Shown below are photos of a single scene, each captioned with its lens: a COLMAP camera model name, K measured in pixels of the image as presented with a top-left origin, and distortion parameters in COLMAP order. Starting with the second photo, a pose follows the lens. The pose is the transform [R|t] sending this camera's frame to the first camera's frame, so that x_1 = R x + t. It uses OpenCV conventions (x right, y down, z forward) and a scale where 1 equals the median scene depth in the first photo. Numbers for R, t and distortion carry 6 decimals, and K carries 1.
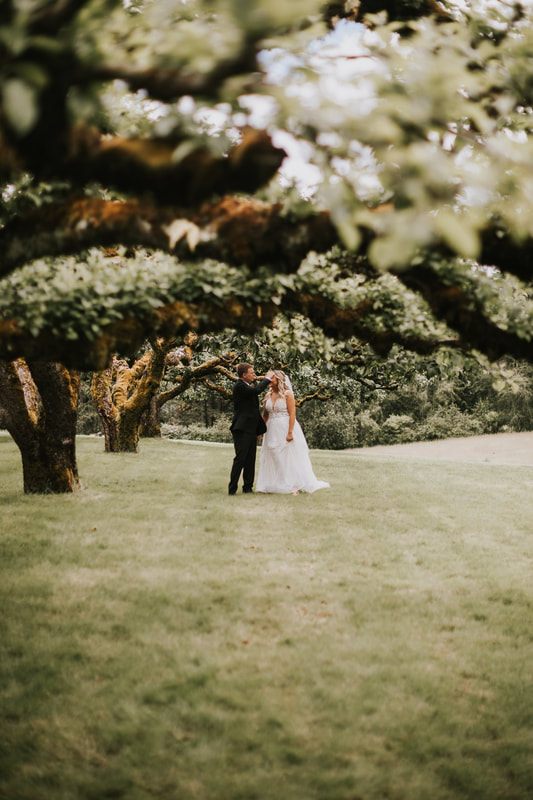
lens RADIAL K [[1068.1, 0, 266.5], [0, 1068.1, 400.0], [0, 0, 1]] dist [-0.085278, 0.119873]
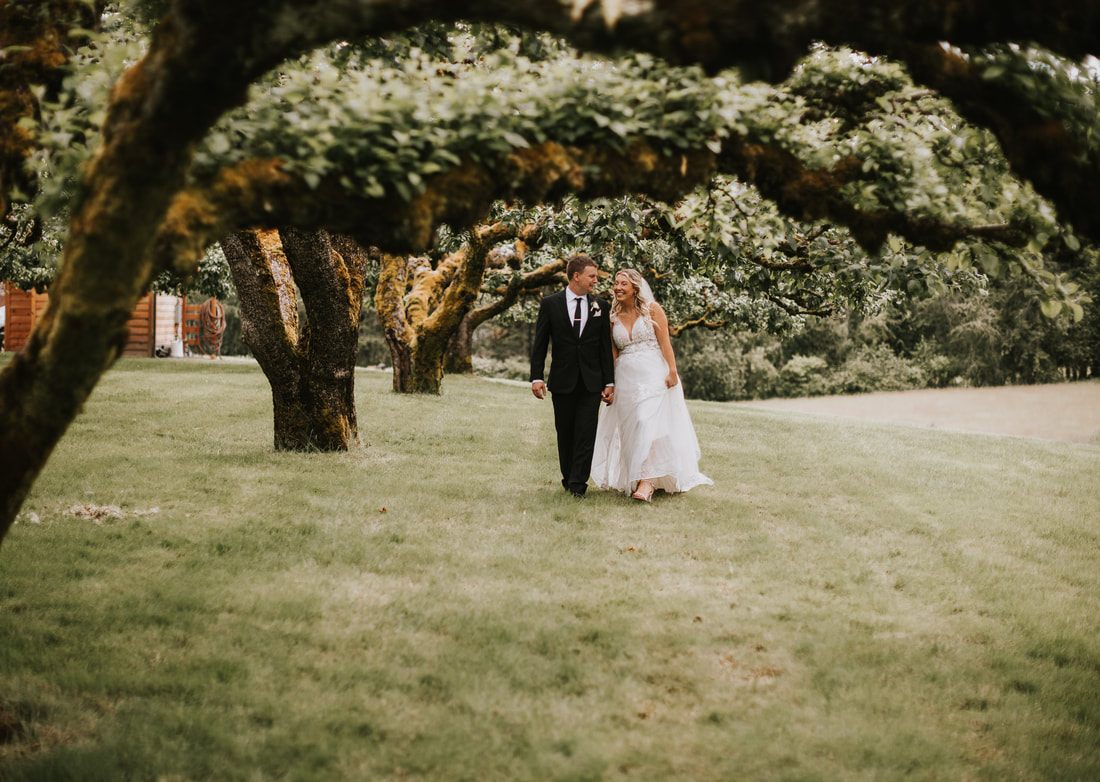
lens RADIAL K [[1427.8, 0, 550.0], [0, 1427.8, 391.0], [0, 0, 1]] dist [-0.027086, -0.002797]
pose [[0.998920, 0.037906, -0.026884, -0.049368], [-0.036761, 0.998446, 0.041878, 0.011259], [0.028429, -0.040844, 0.998761, 0.173428]]
